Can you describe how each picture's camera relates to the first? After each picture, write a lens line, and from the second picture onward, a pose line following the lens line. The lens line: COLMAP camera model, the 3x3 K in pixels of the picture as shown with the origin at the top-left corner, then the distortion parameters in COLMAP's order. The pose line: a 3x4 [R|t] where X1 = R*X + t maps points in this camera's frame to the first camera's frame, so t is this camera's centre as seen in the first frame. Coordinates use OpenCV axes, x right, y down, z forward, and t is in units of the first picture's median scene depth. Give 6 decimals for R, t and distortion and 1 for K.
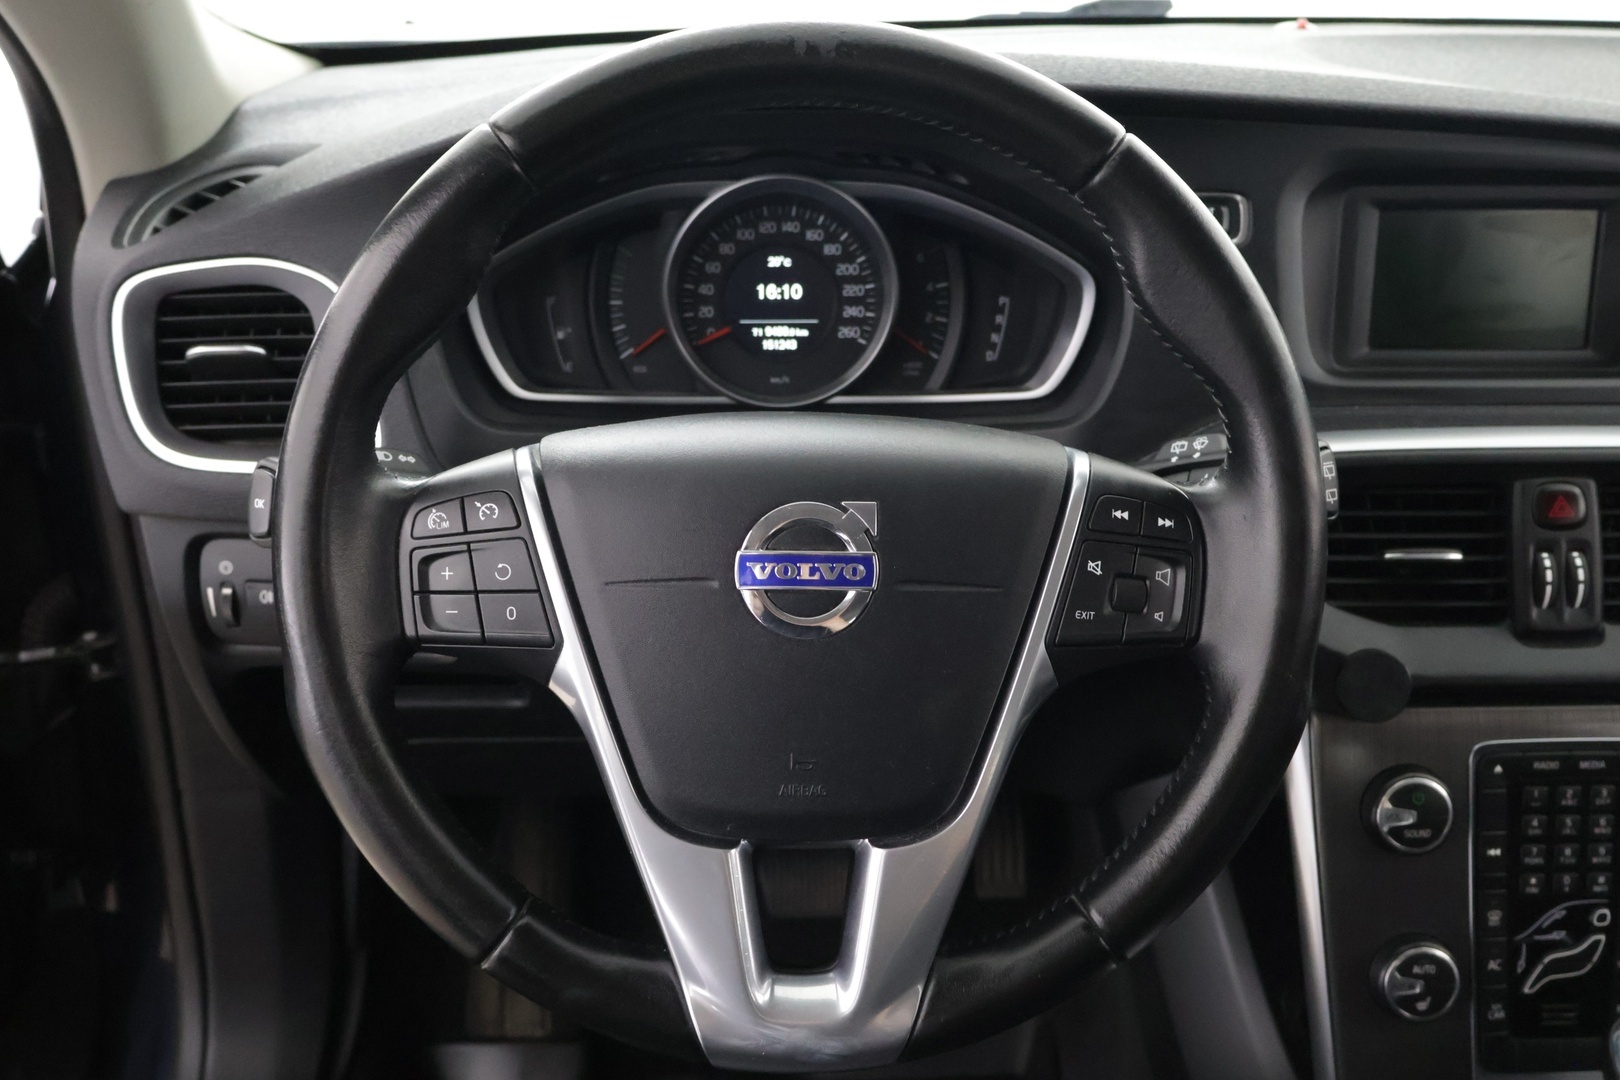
lens RADIAL K [[1669.7, 0, 810.0], [0, 1669.7, 540.0], [0, 0, 1]] dist [0.000056, 0.002404]
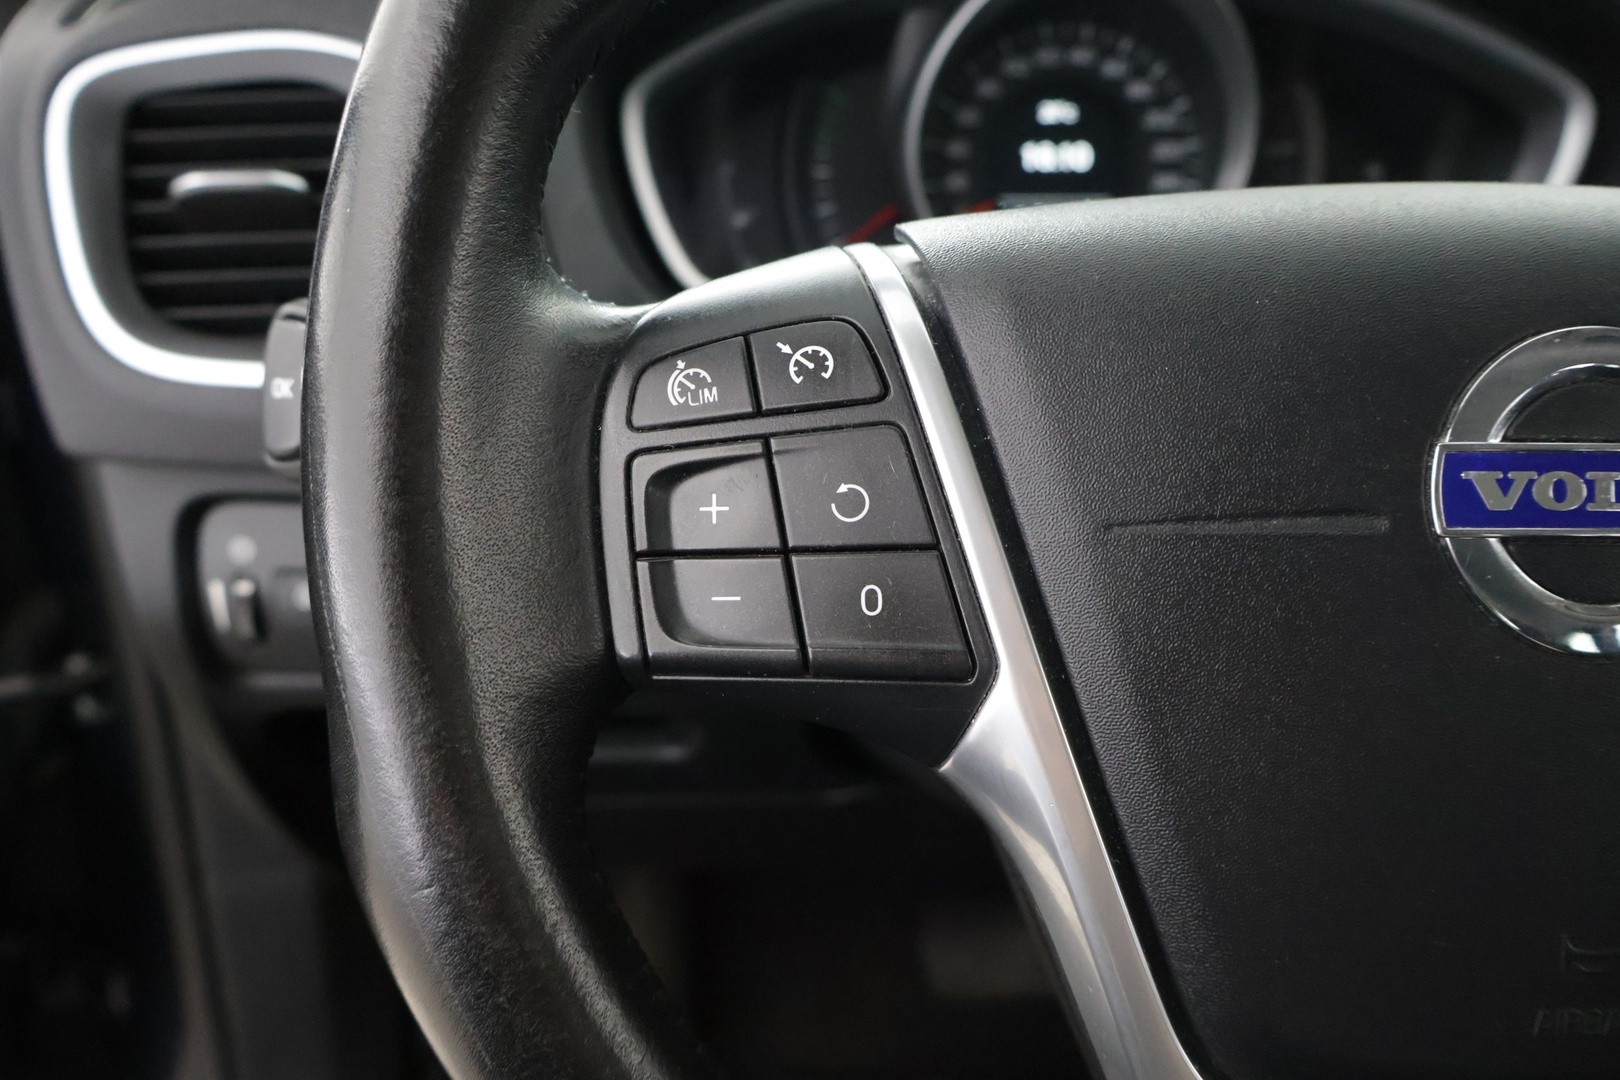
lens RADIAL K [[1380.2, 0, 806.1], [0, 1380.2, 556.8], [0, 0, 1]] dist [0.003068, 0.003054]
pose [[0.999808, -0.006541, 0.018487, -0.160531], [0.006822, 0.999862, -0.015161, 0.030258], [-0.018385, 0.015284, 0.999714, 0.517521]]
